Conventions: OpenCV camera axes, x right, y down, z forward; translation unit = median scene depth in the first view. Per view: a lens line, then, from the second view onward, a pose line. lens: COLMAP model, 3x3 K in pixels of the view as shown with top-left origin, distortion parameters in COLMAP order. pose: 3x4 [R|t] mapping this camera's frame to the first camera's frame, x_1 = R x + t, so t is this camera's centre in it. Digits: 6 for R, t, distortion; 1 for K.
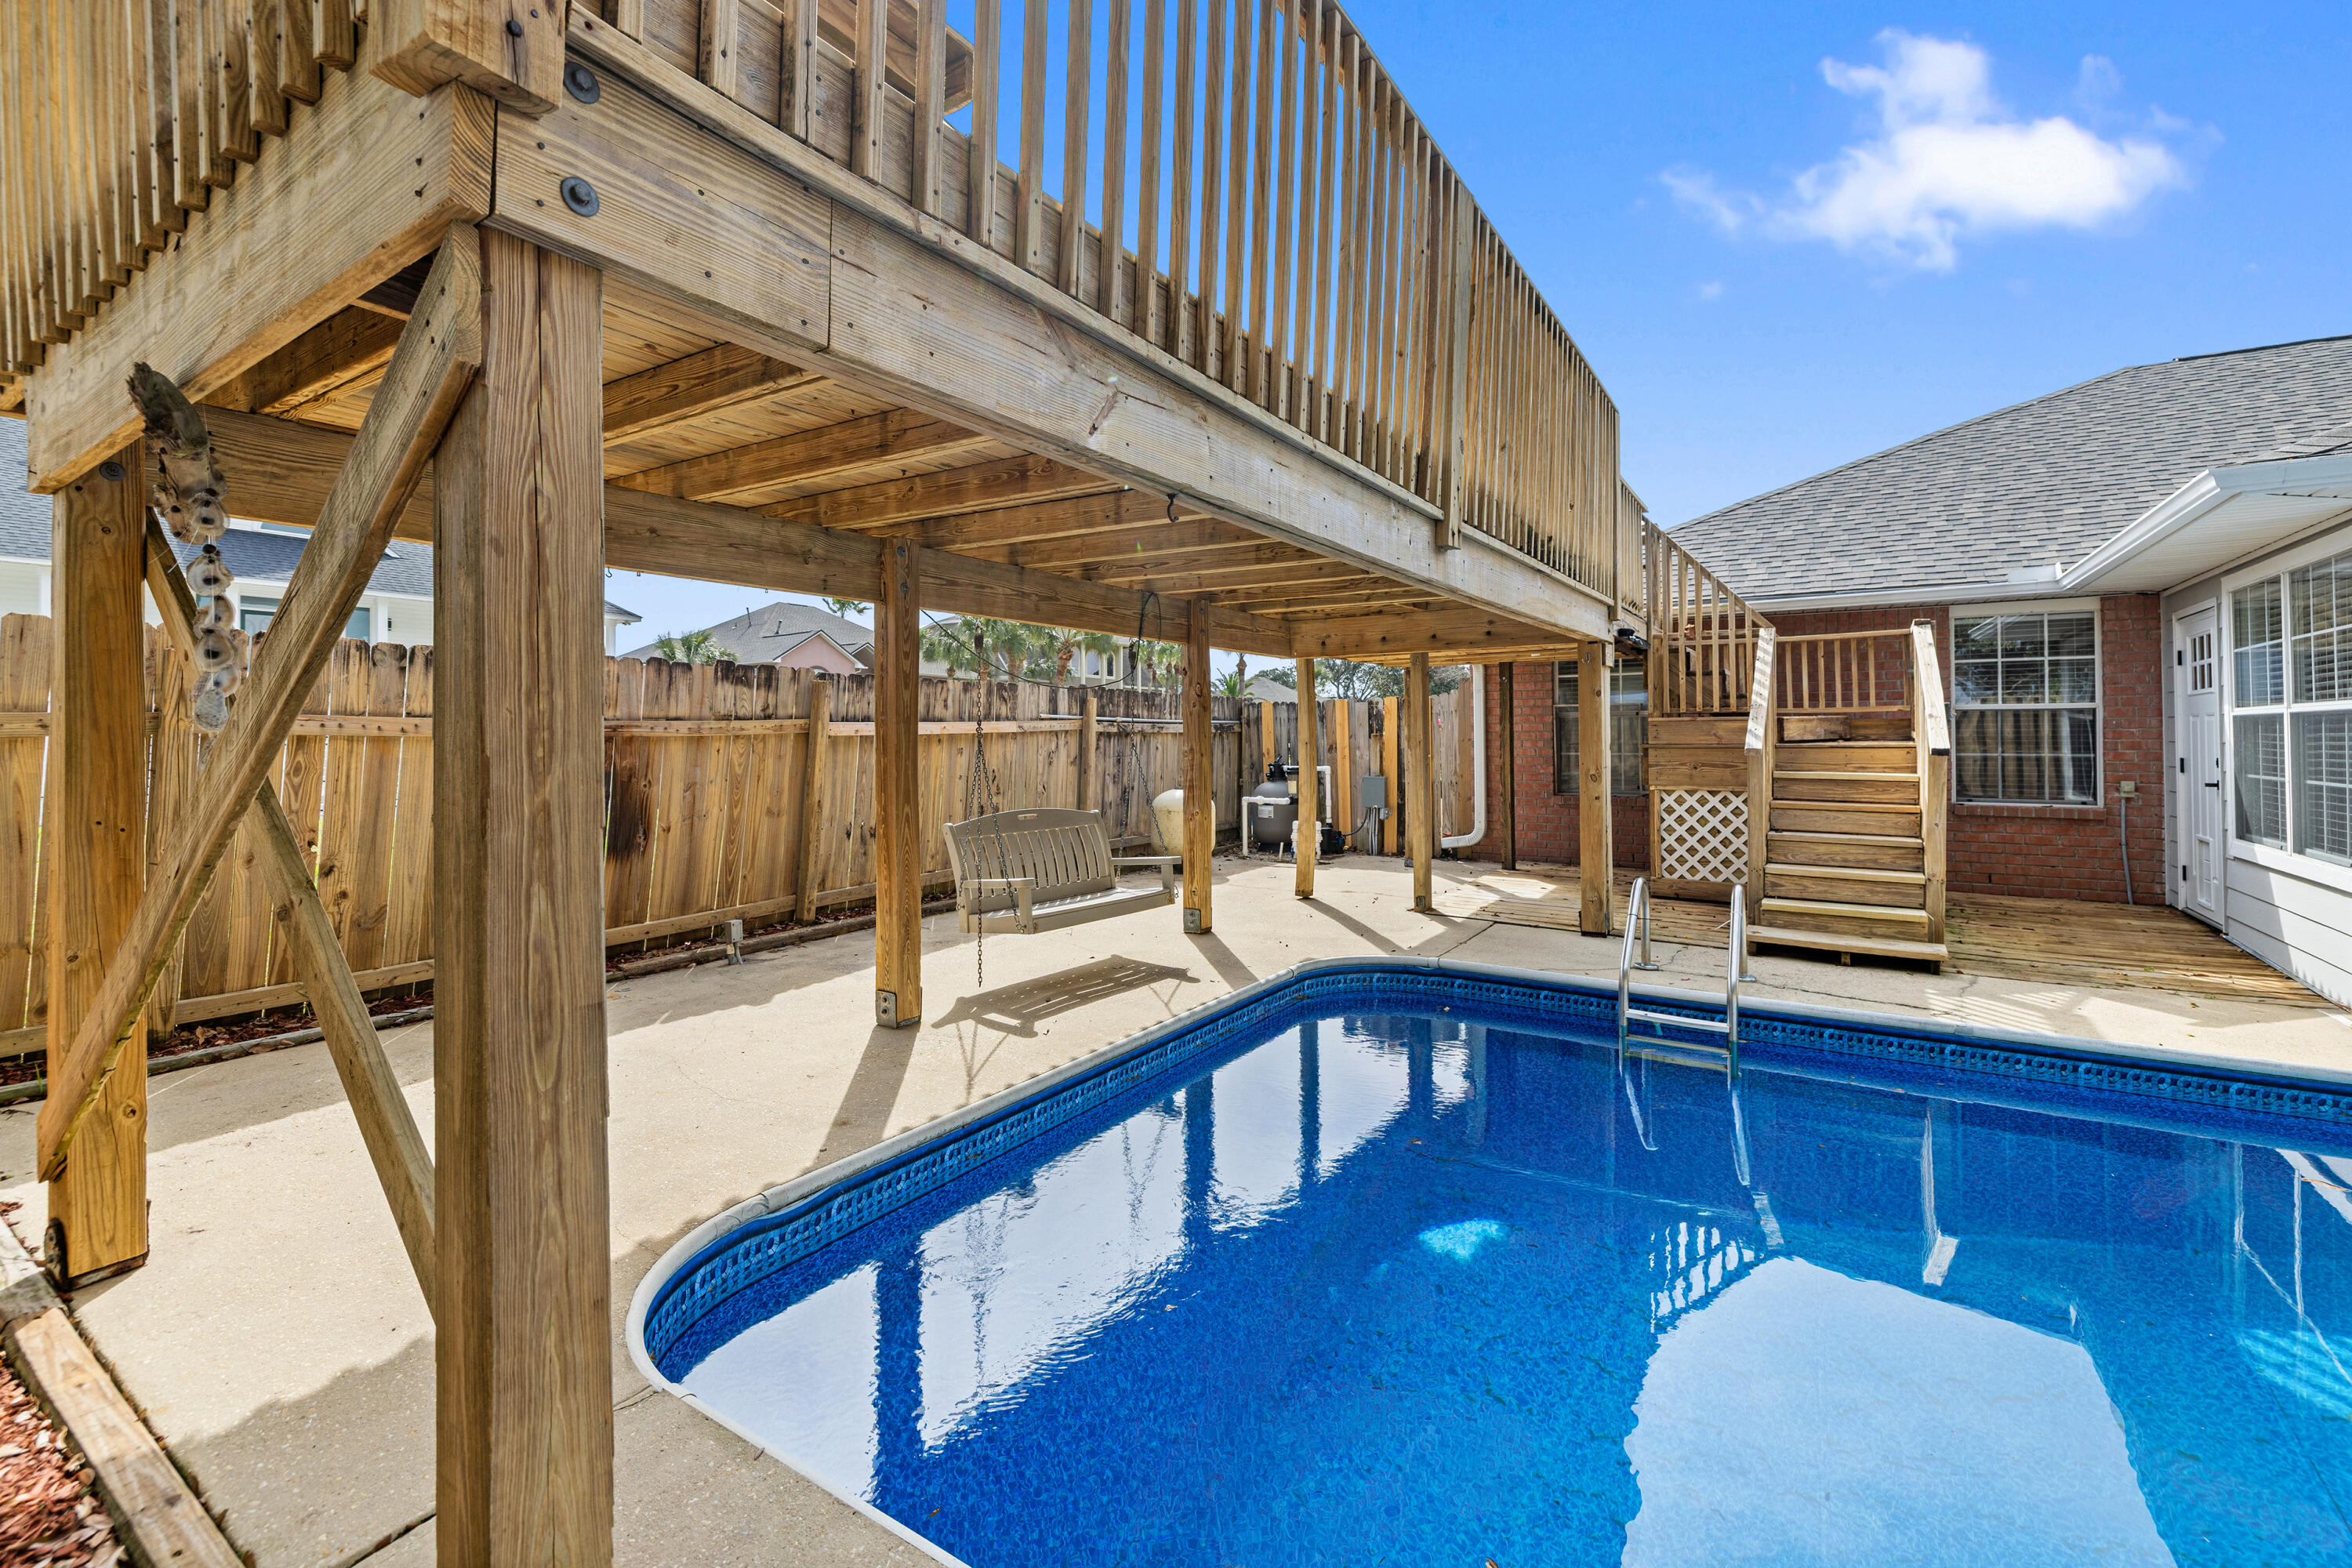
lens RADIAL K [[1025.9, 0, 1182.1], [0, 1025.9, 709.2], [0, 0, 1]] dist [-0.000707, 0.000965]
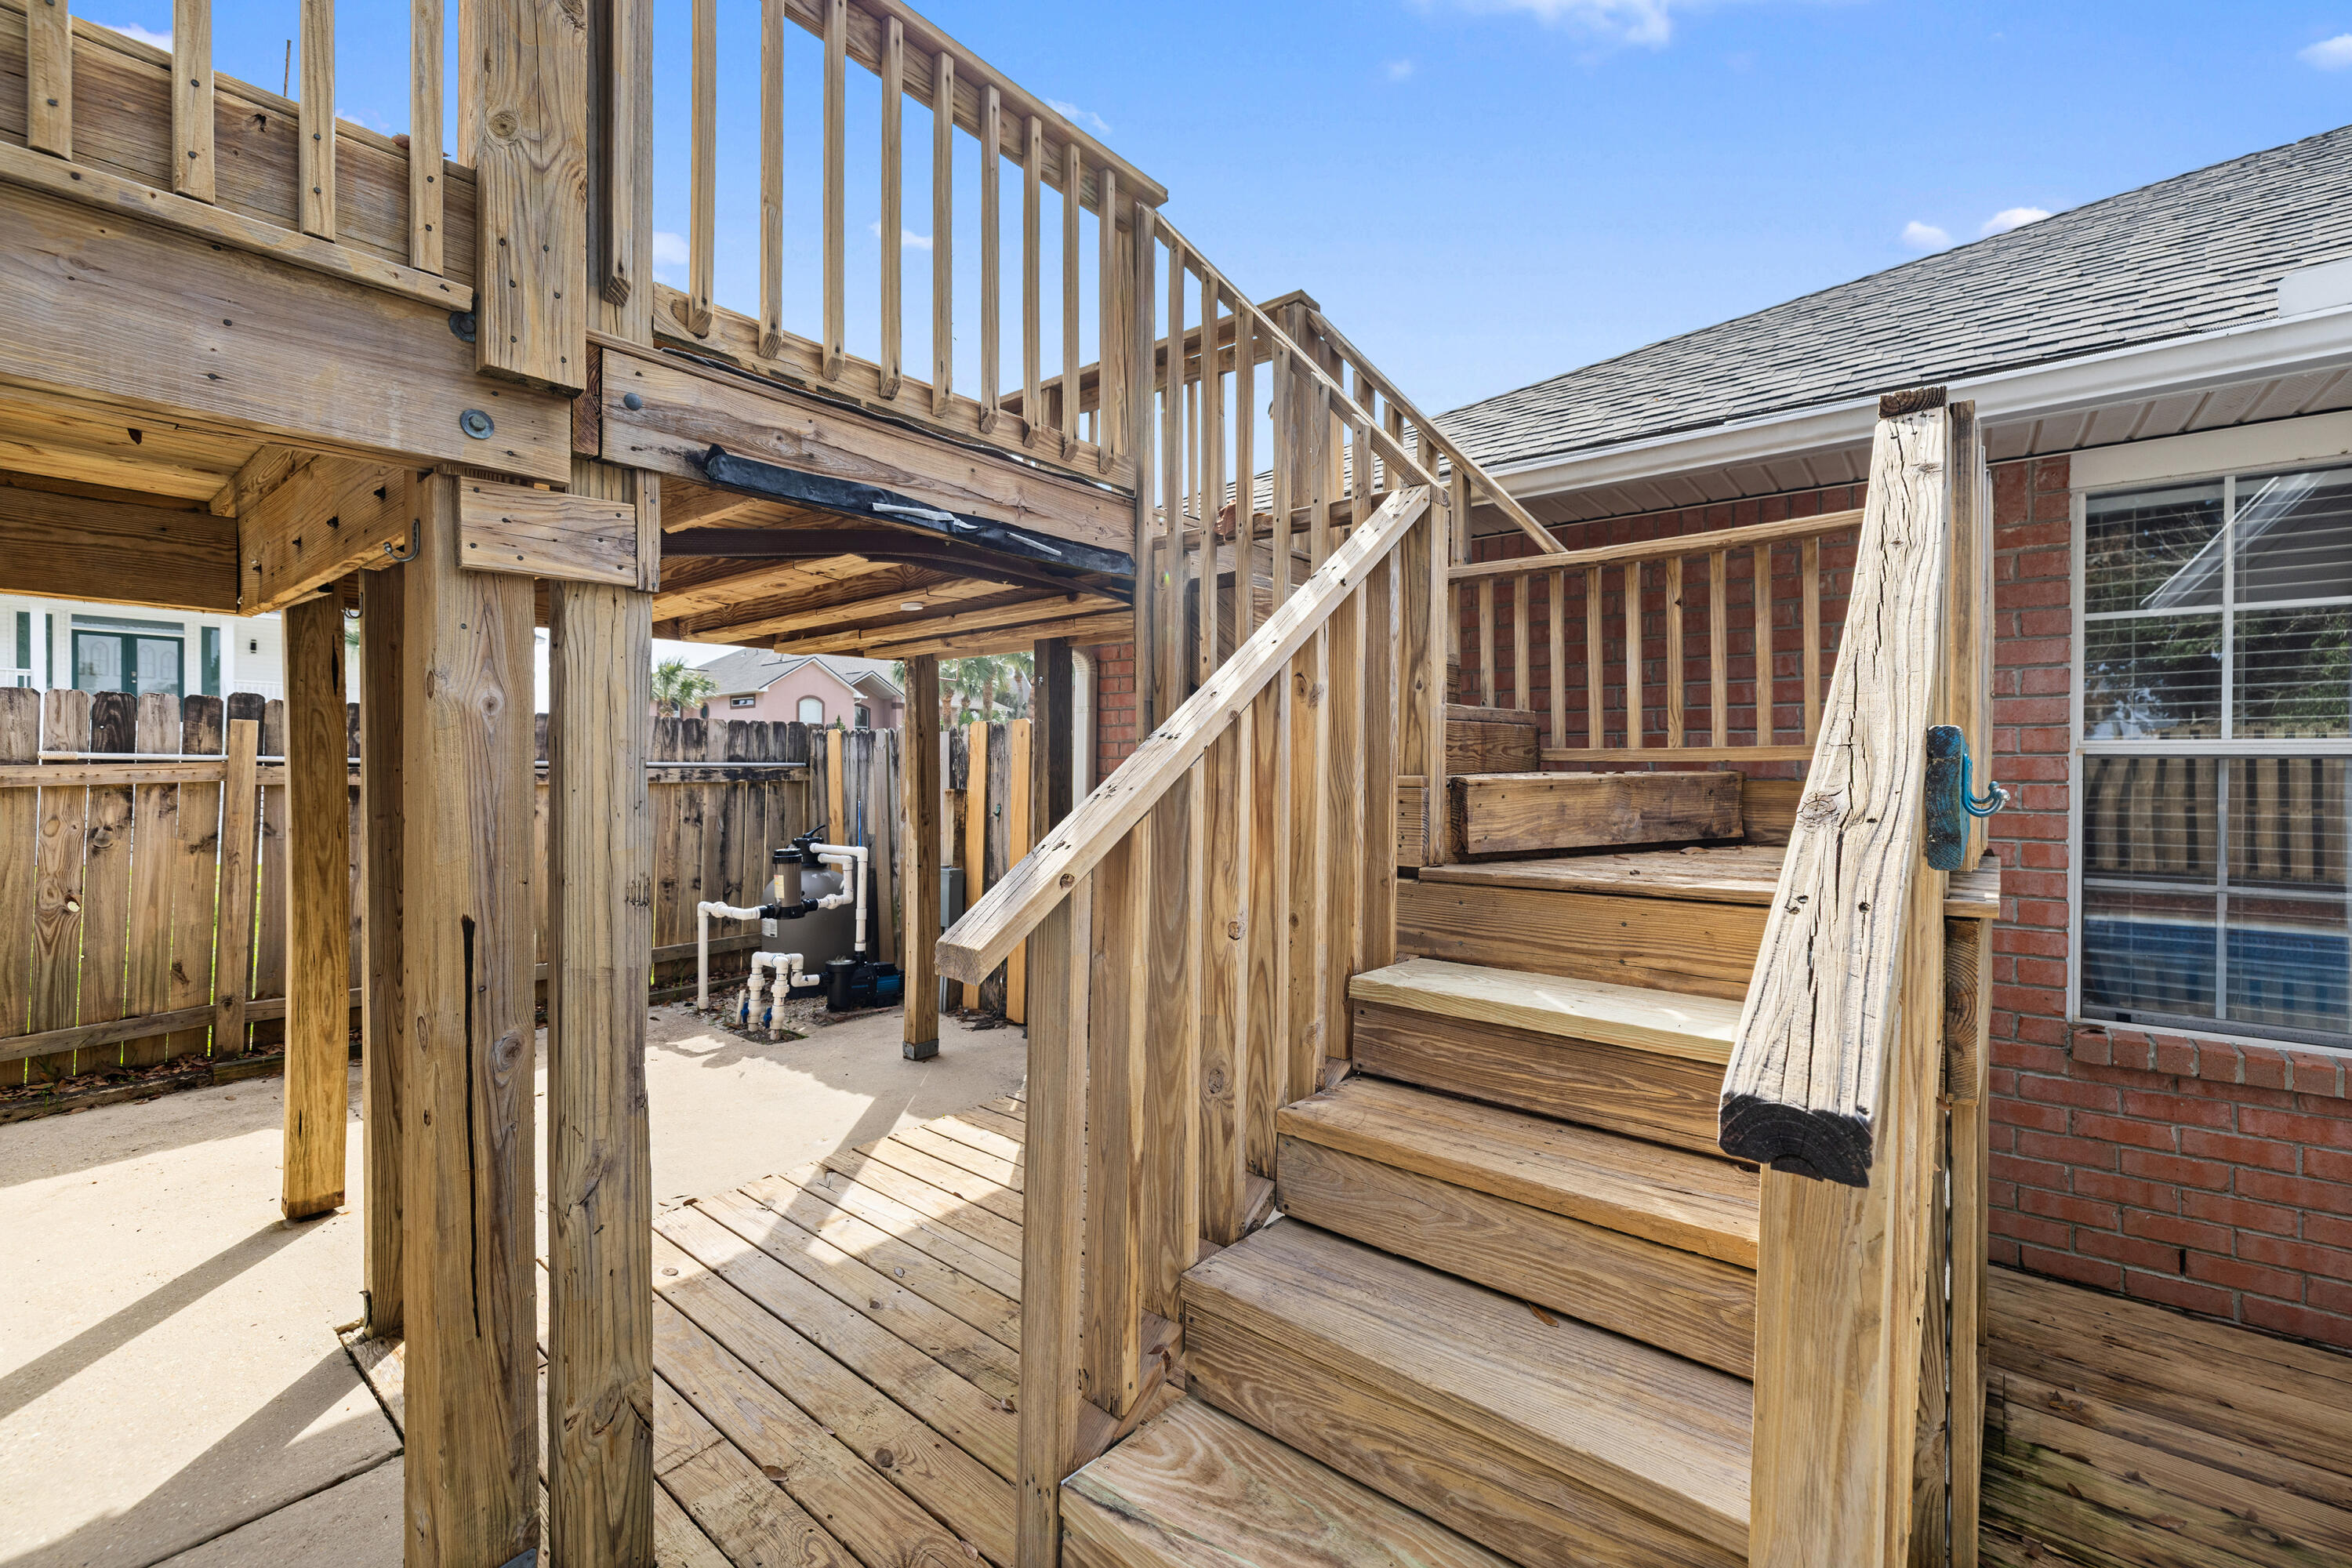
lens RADIAL K [[951.8, 0, 1161.7], [0, 951.8, 774.9], [0, 0, 1]] dist [0.001367, 0.000236]
pose [[0.992020, 0.008888, -0.125769, 0.490333], [-0.004366, 0.999335, 0.036188, -0.003705], [0.126007, -0.035350, 0.991399, 0.647156]]
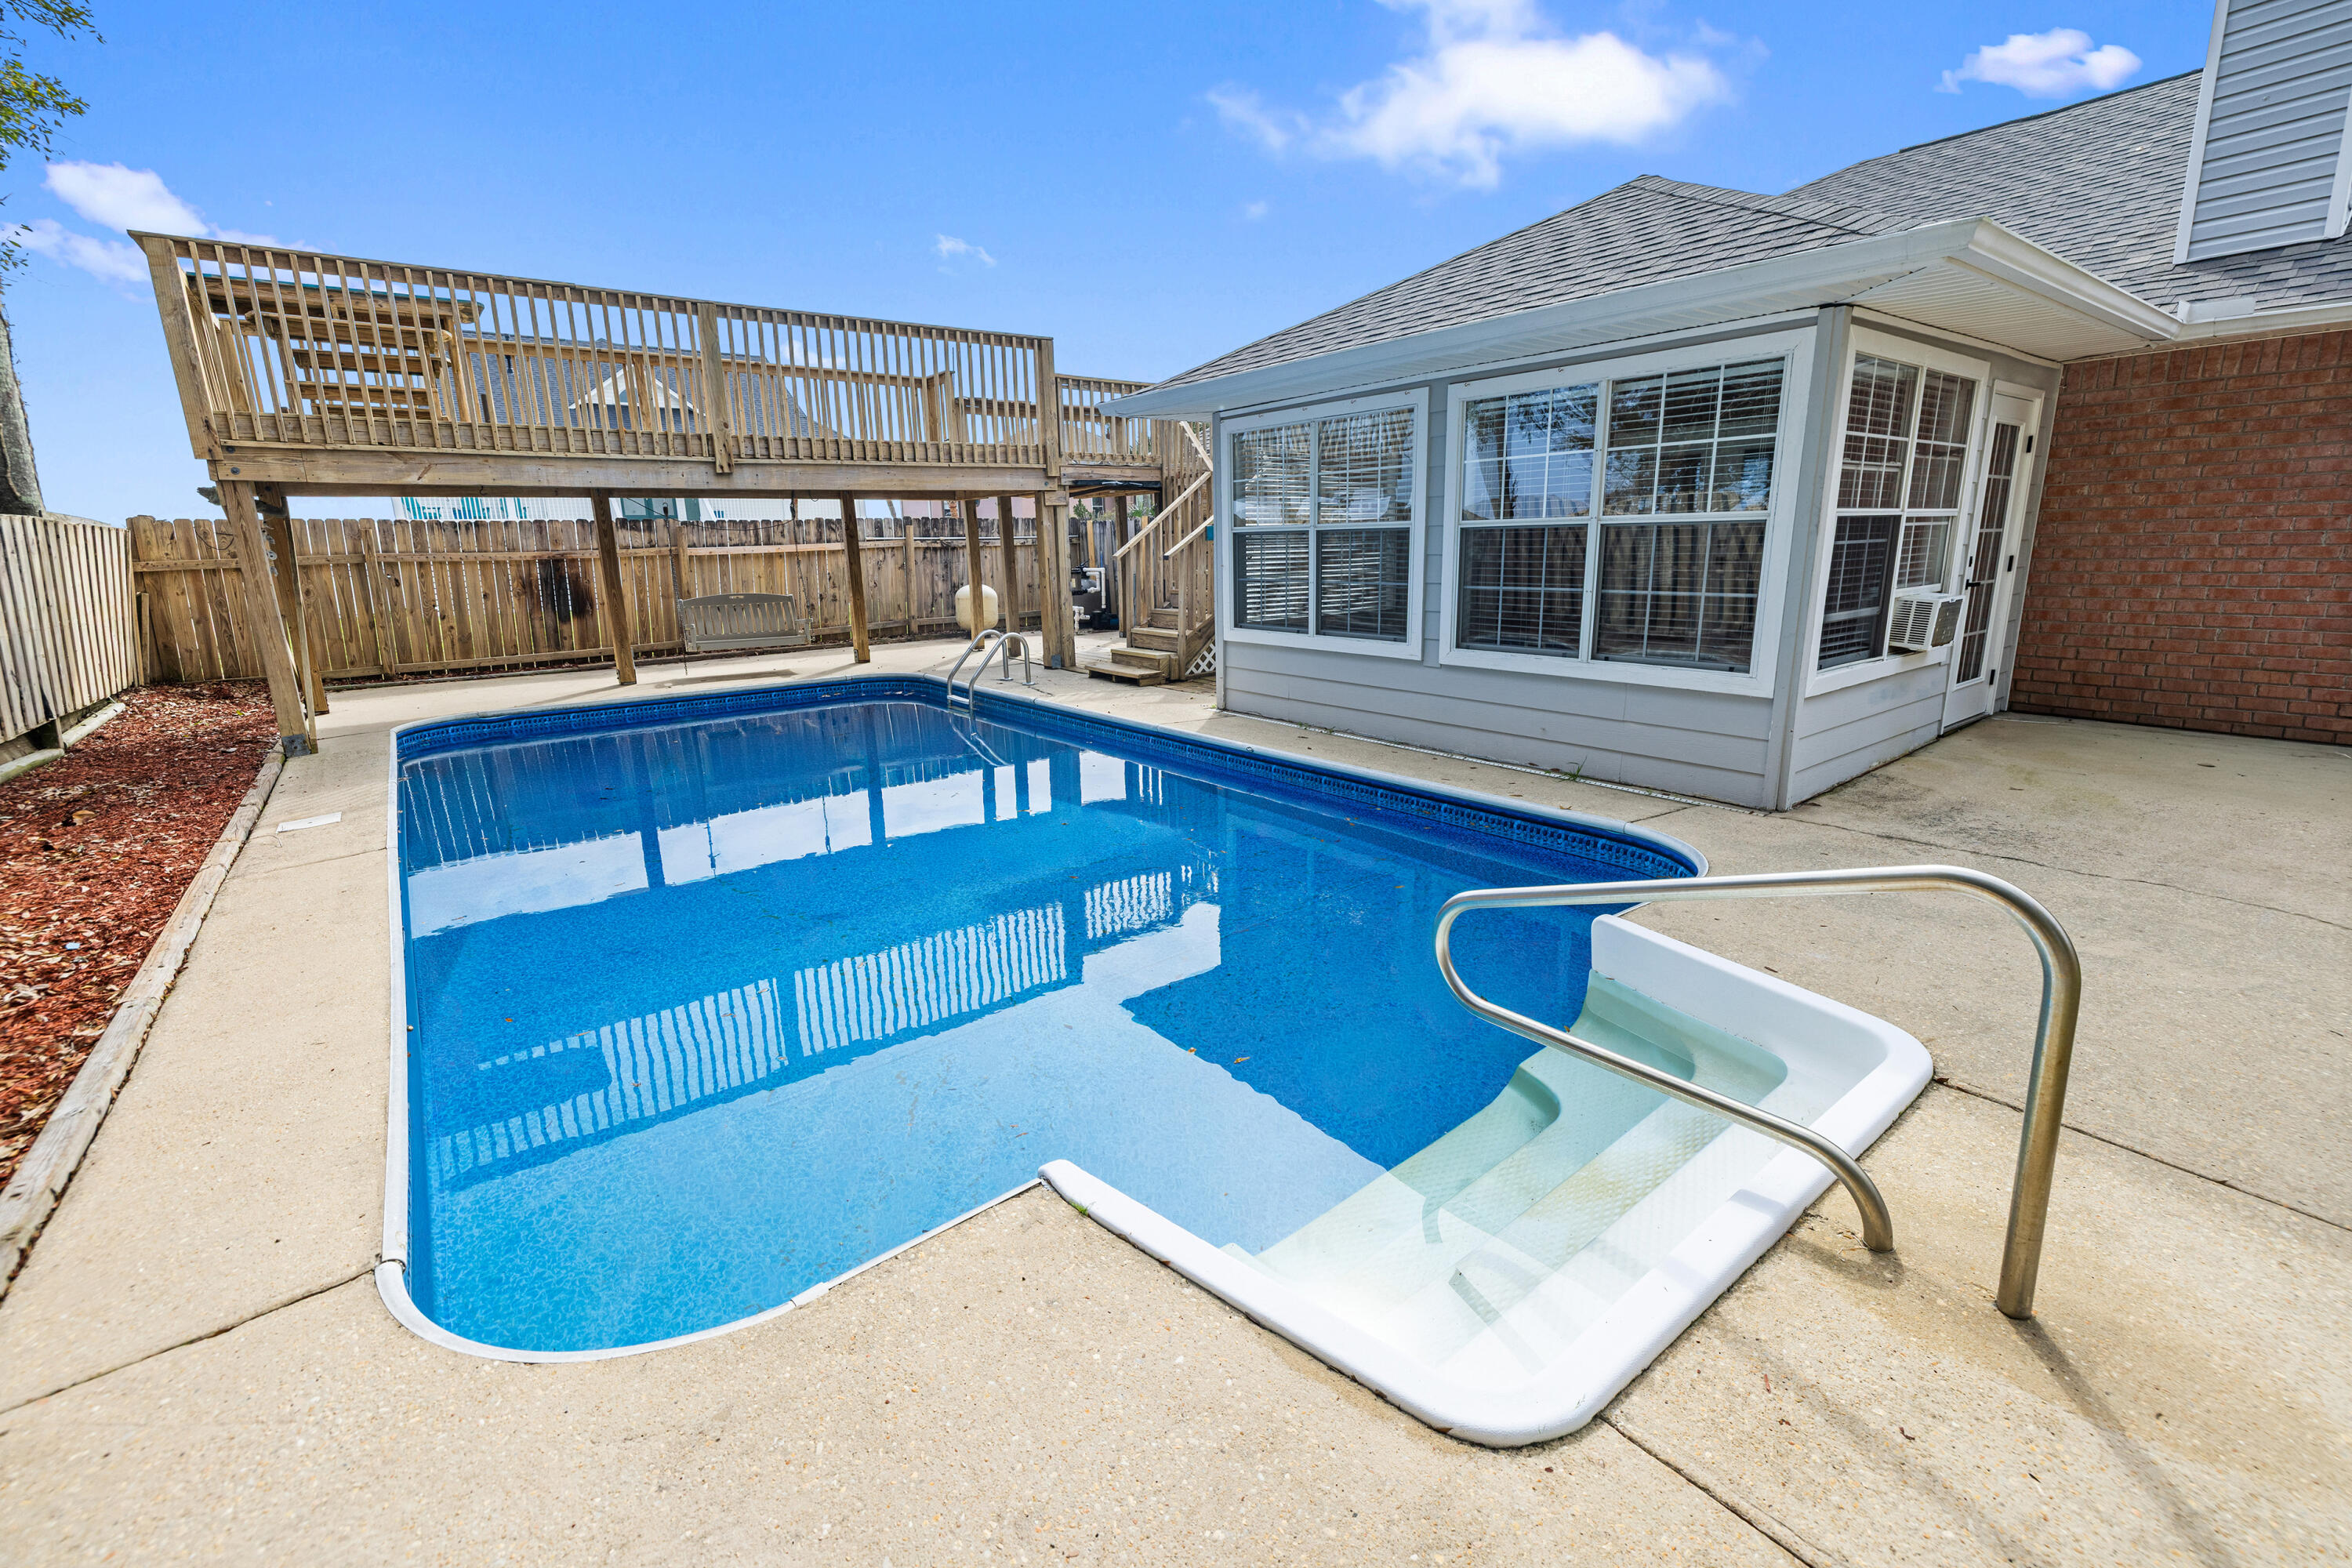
lens RADIAL K [[1025.9, 0, 1196.3], [0, 1025.9, 786.7], [0, 0, 1]] dist [-0.000707, 0.000965]
pose [[0.943505, 0.060329, -0.325821, 0.979950], [0.027822, 0.965392, 0.259317, -0.022828], [0.330189, -0.253732, 0.909173, -0.435963]]
